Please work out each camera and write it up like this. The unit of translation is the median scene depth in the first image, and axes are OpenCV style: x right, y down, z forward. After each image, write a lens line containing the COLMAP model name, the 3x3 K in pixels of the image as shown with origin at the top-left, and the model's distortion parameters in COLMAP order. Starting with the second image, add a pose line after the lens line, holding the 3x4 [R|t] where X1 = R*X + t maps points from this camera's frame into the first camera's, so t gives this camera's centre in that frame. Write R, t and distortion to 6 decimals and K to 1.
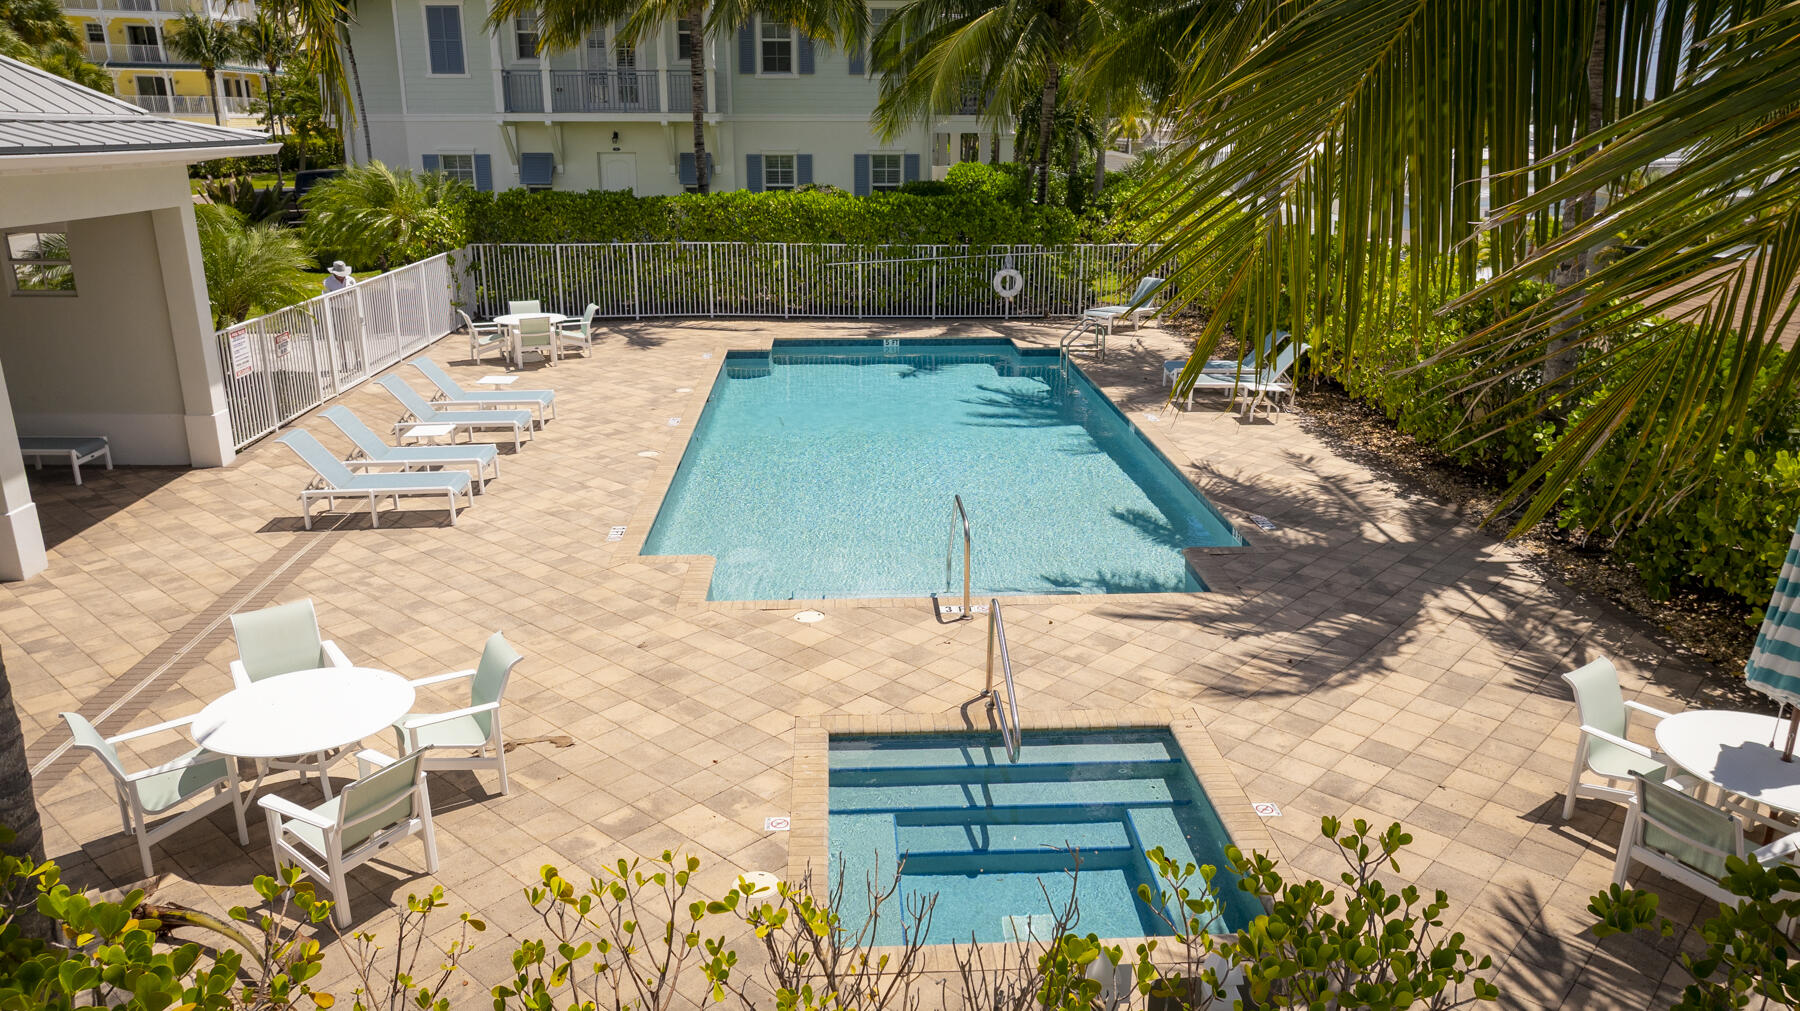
lens RADIAL K [[1239.1, 0, 897.6], [0, 1239.1, 504.0], [0, 0, 1]] dist [0.013015, 0.005575]
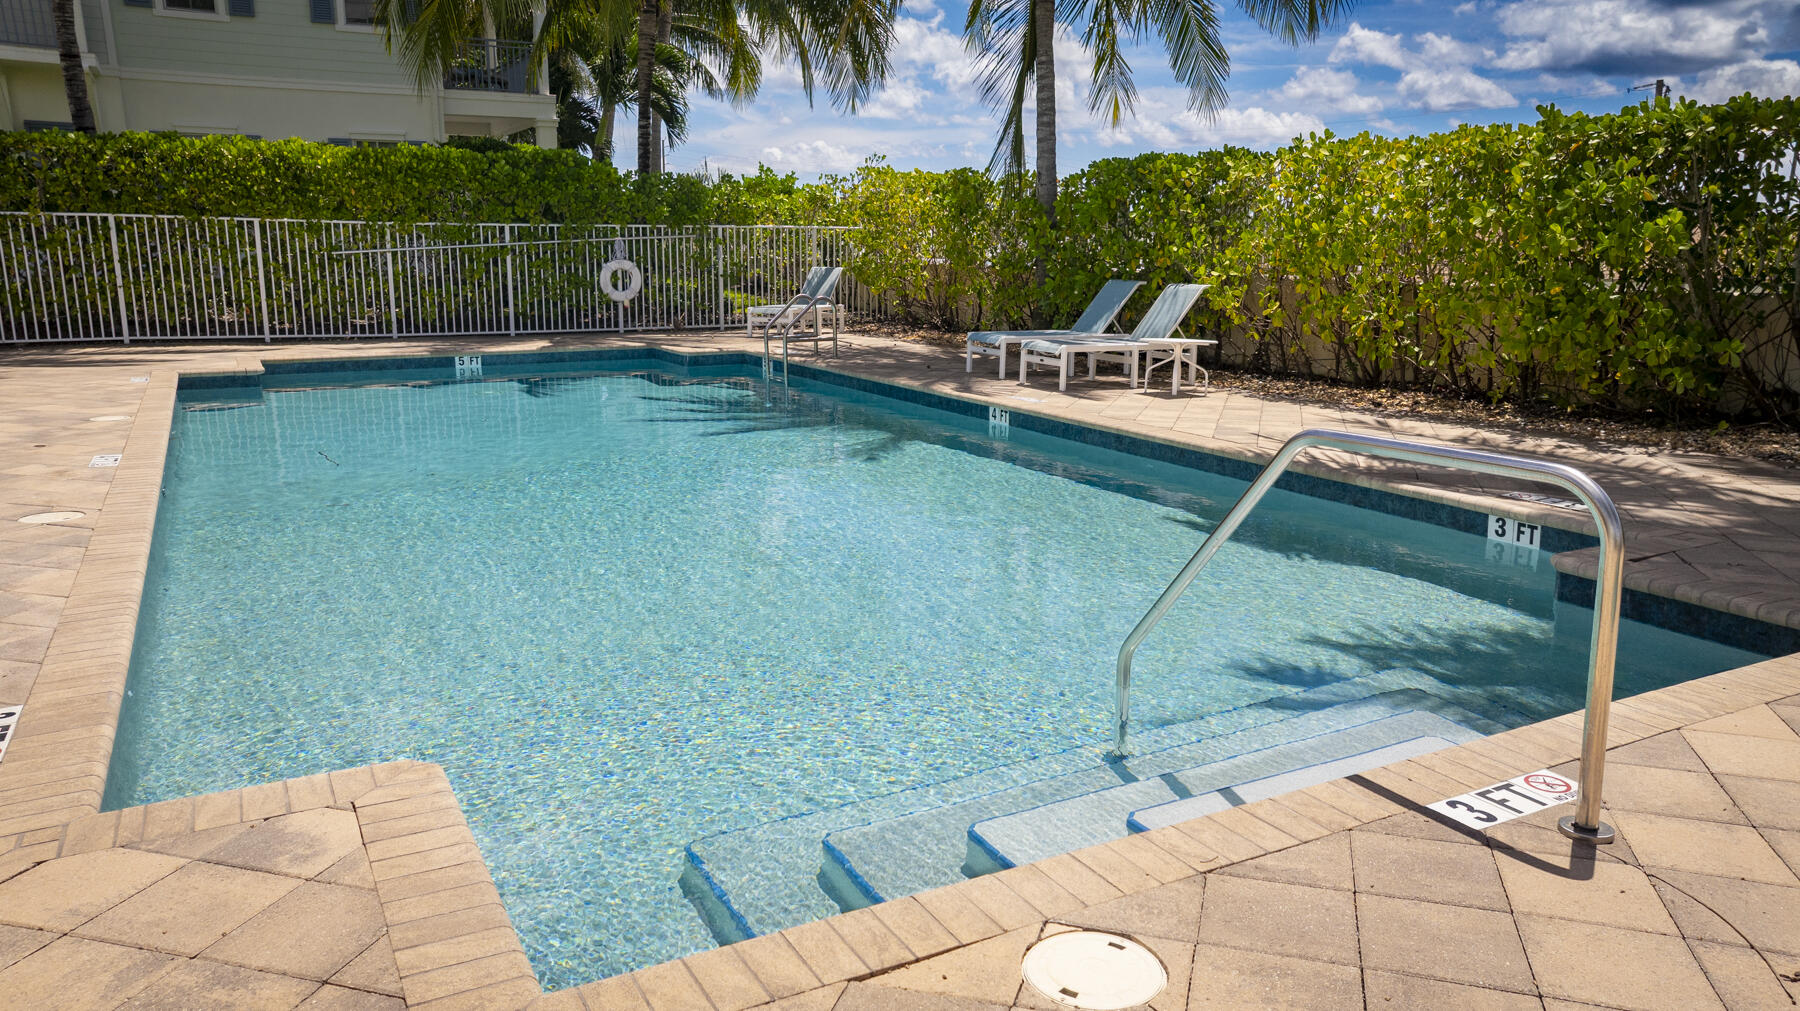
lens RADIAL K [[1239.1, 0, 904.7], [0, 1239.1, 506.8], [0, 0, 1]] dist [0.013015, 0.005575]
pose [[0.901317, -0.088104, 0.424105, -0.075647], [0.122579, 0.990953, -0.054646, 0.006307], [-0.415454, 0.101240, 0.903963, 0.319416]]
